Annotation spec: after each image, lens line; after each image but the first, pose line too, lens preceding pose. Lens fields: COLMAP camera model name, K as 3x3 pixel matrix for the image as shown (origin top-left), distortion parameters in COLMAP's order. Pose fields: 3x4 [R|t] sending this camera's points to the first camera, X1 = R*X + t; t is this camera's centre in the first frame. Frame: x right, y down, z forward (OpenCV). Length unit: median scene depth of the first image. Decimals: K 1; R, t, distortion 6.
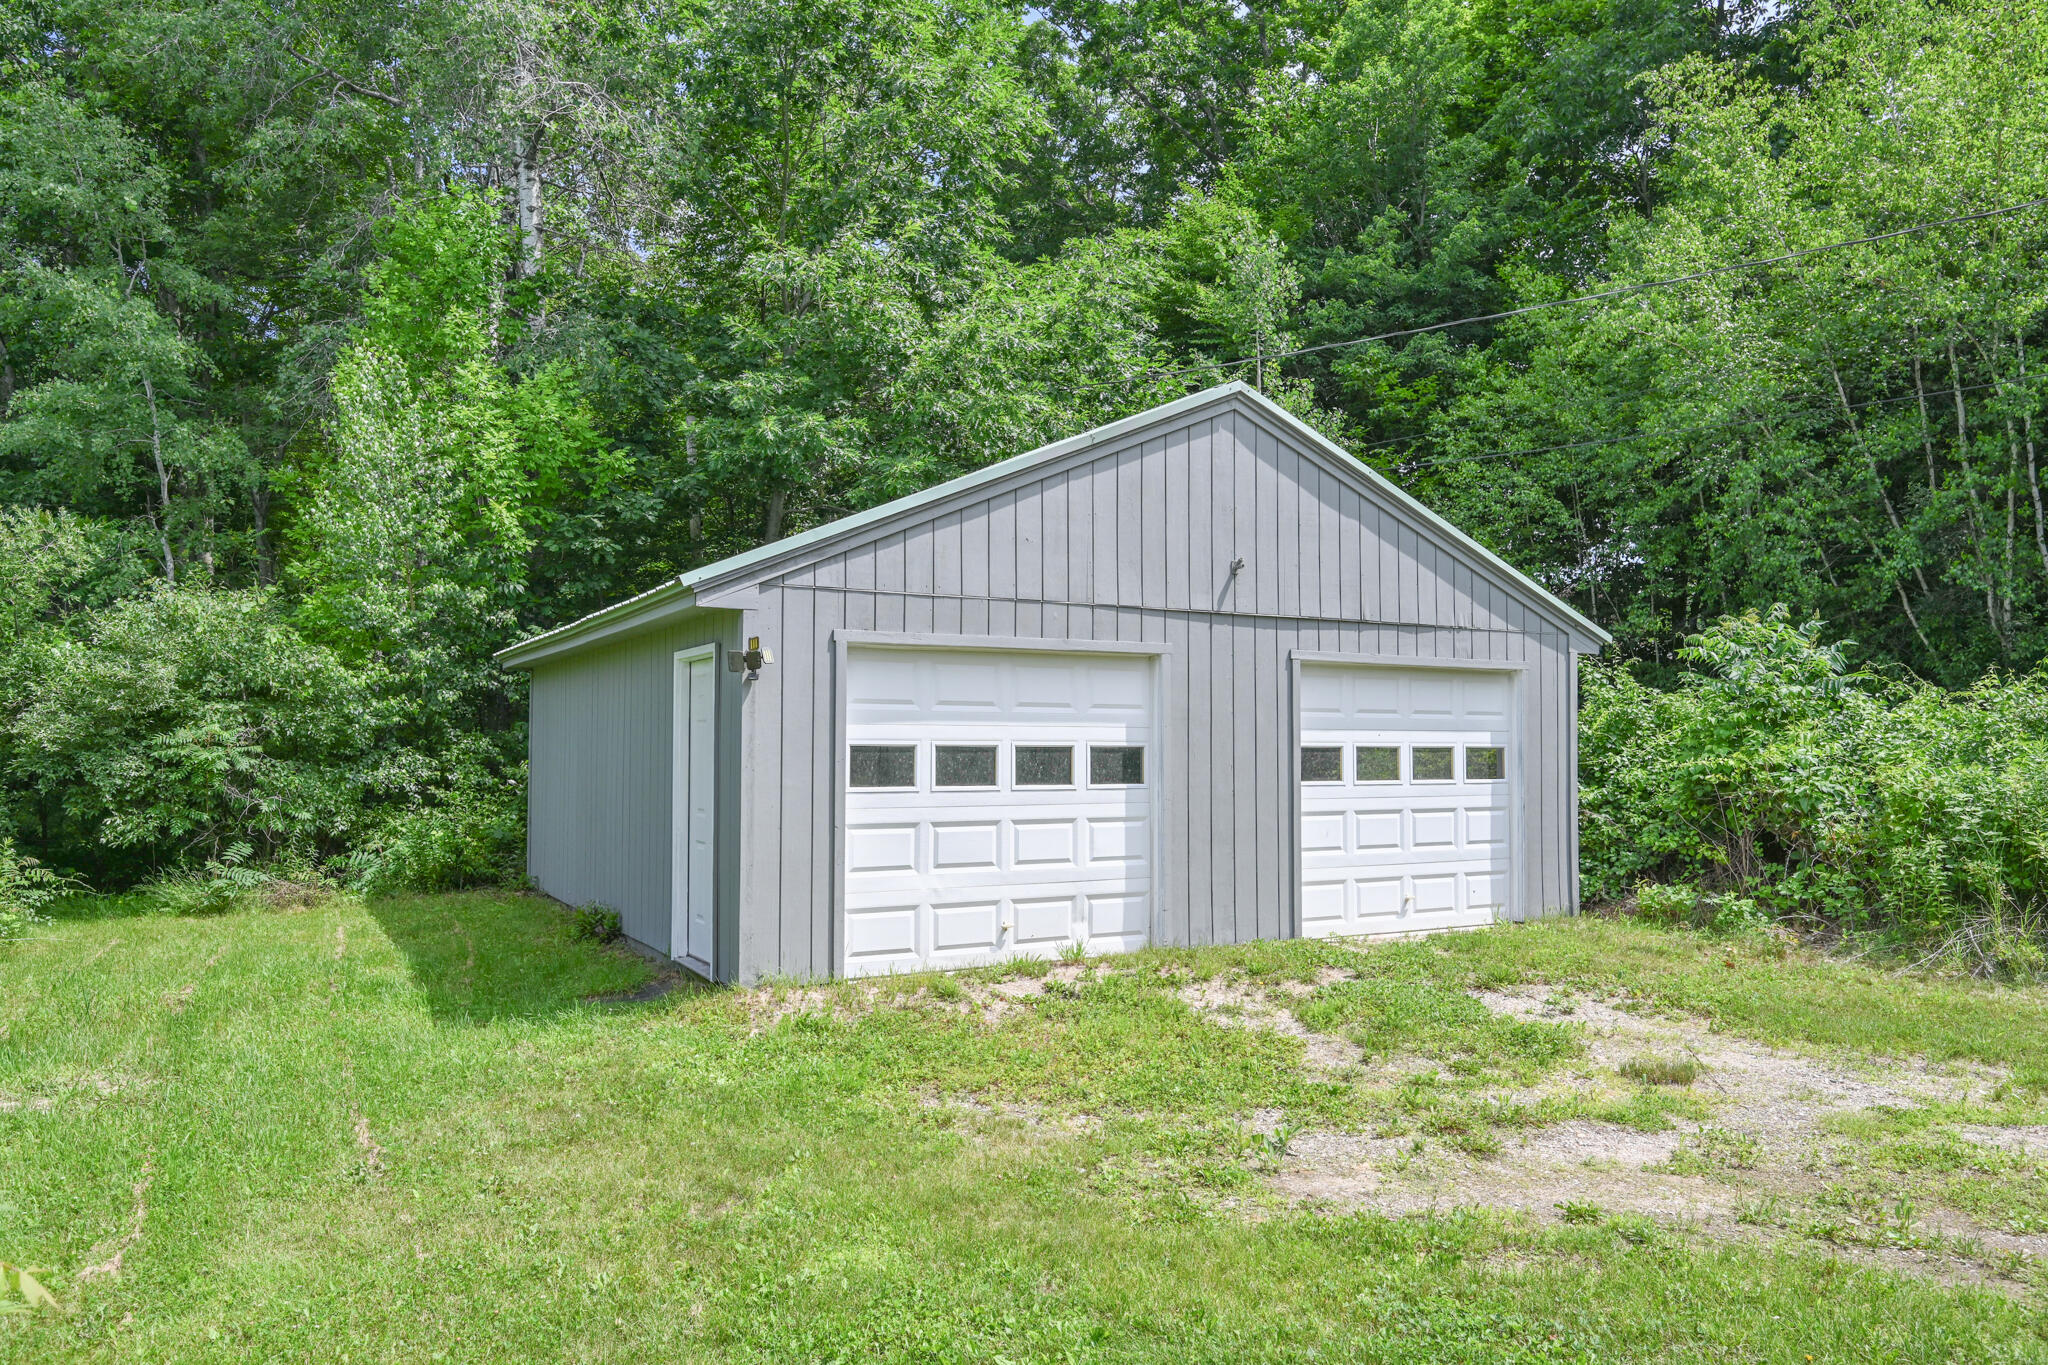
lens RADIAL K [[1389.5, 0, 1021.6], [0, 1389.5, 691.7], [0, 0, 1]] dist [-0.002859, -0.001491]
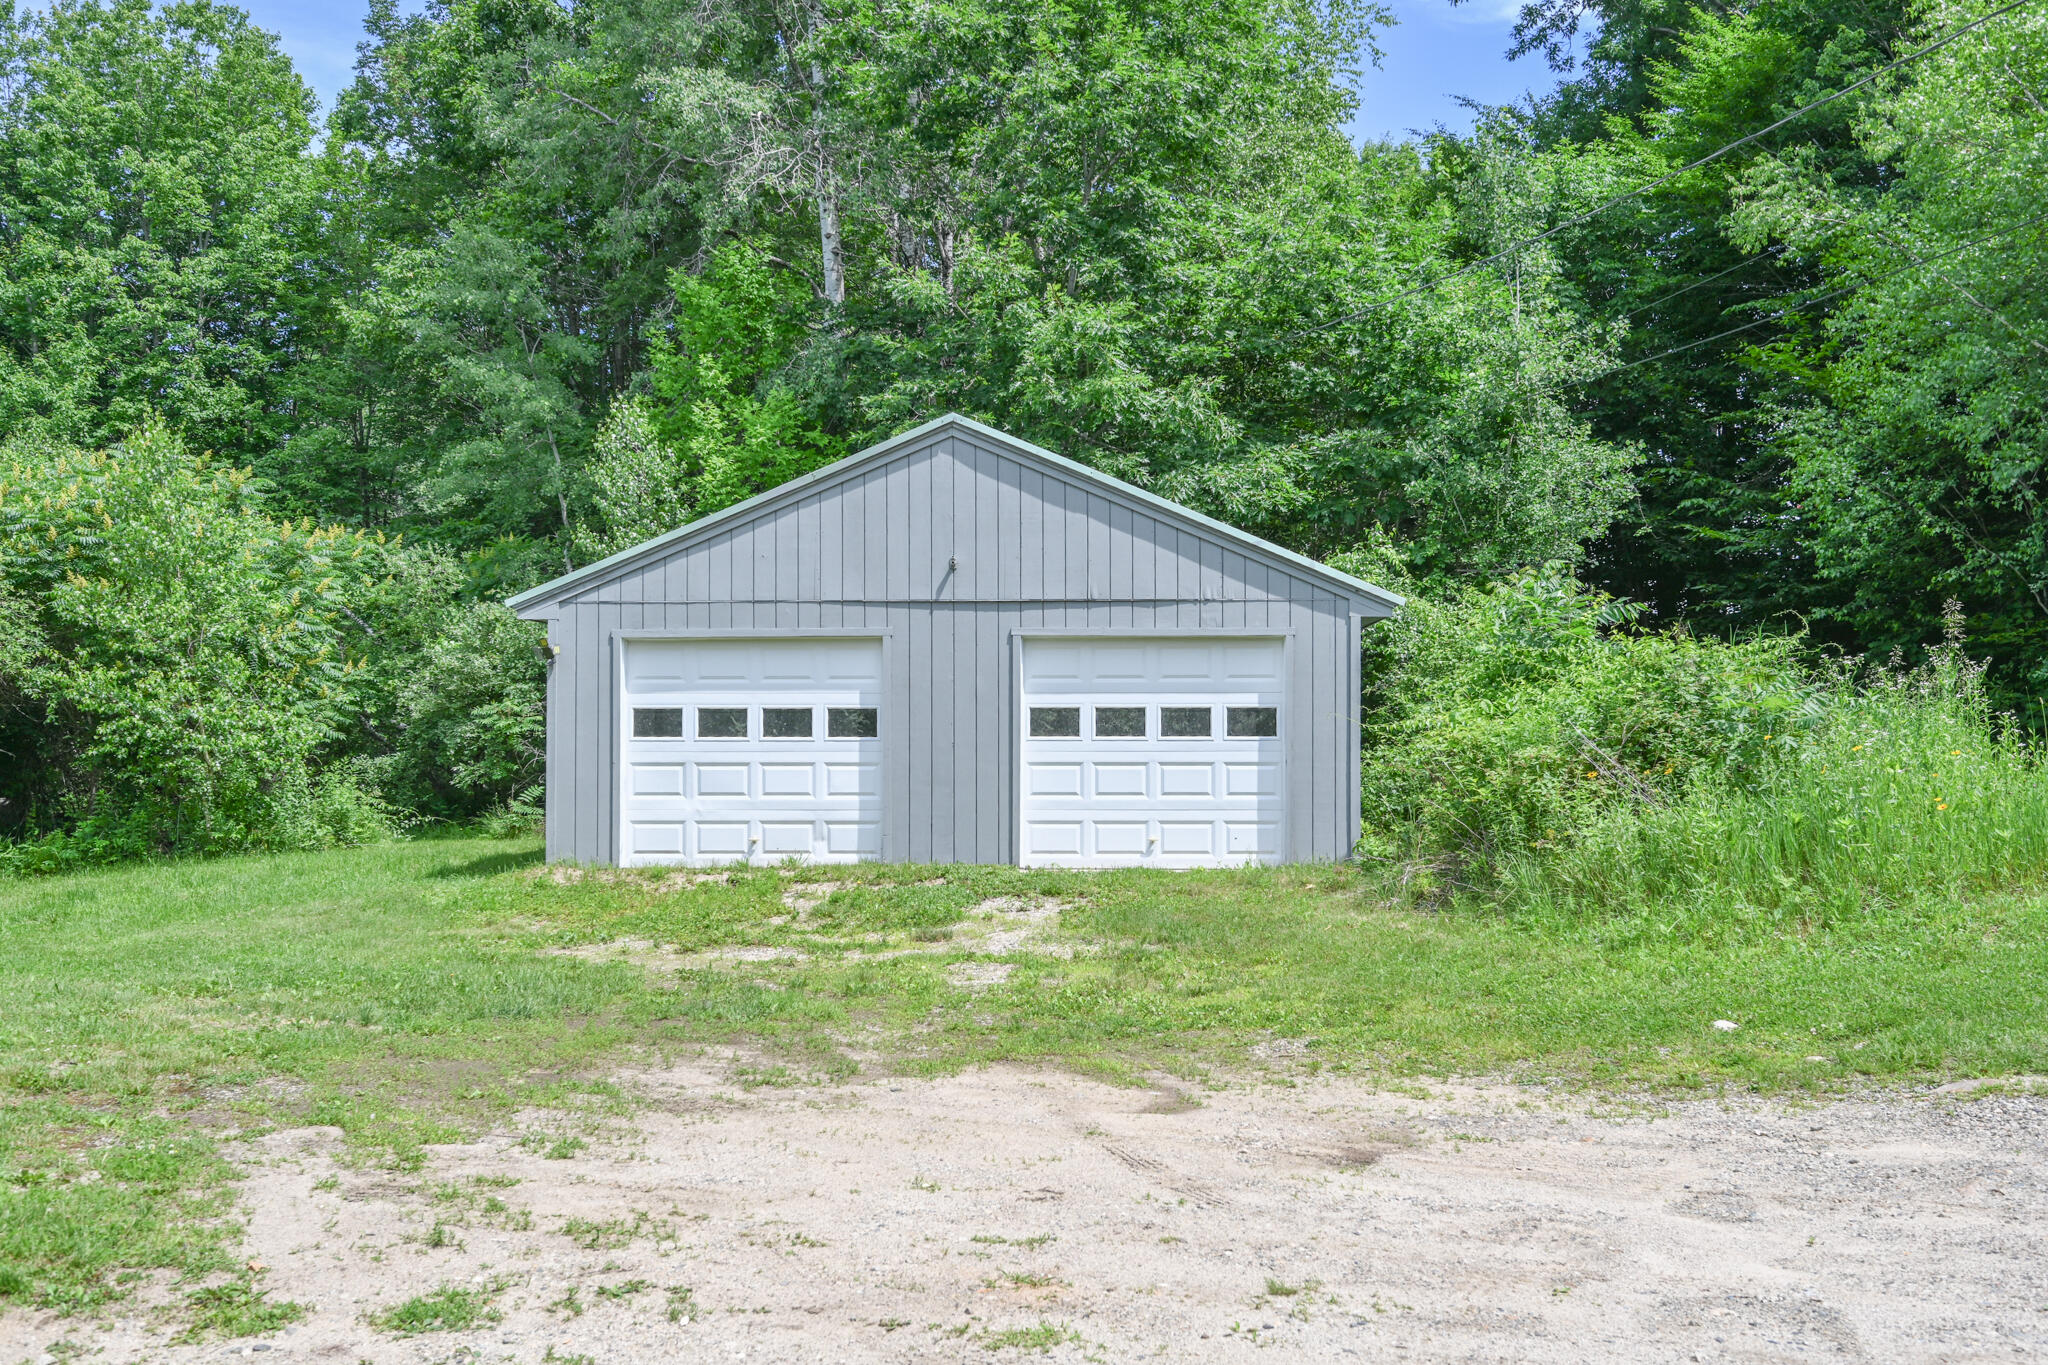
lens RADIAL K [[1825.0, 0, 1023.0], [0, 1825.0, 677.2], [0, 0, 1]] dist [-0.000617, -0.002428]
pose [[0.858569, -0.016822, -0.512422, 1.025635], [0.023899, 0.999688, 0.007224, 0.001680], [0.512141, -0.018449, 0.858703, -0.365375]]
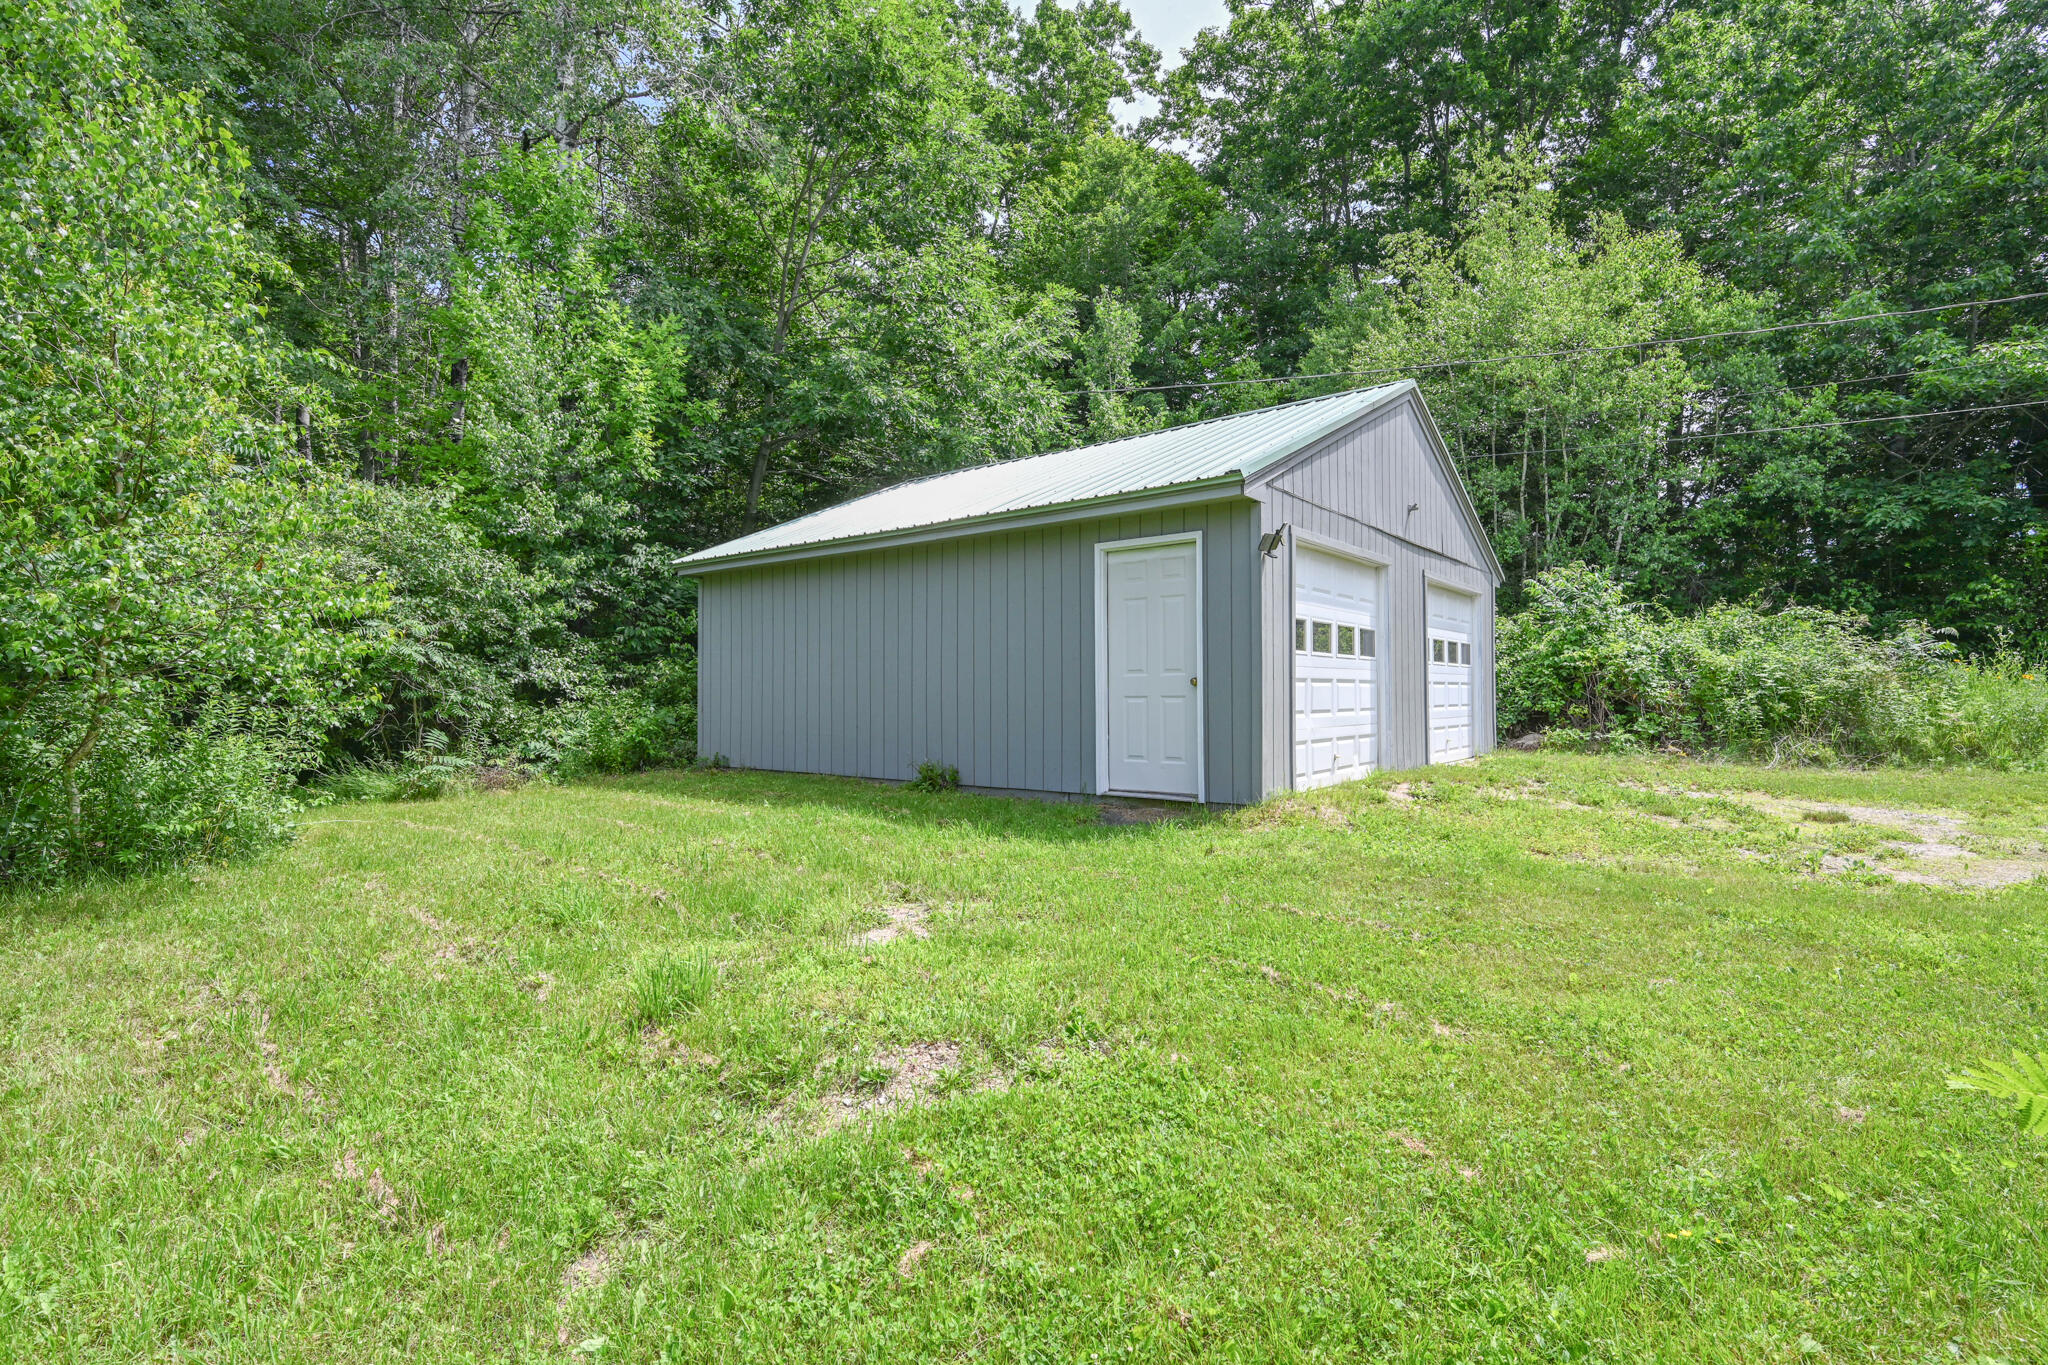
lens RADIAL K [[963.5, 0, 1021.1], [0, 963.5, 703.9], [0, 0, 1]] dist [-0.019643, -0.000067]
pose [[0.918960, -0.008346, 0.394263, -0.601914], [-0.009964, 0.998965, 0.044372, 0.070233], [-0.394225, -0.044705, 0.917926, 0.229303]]
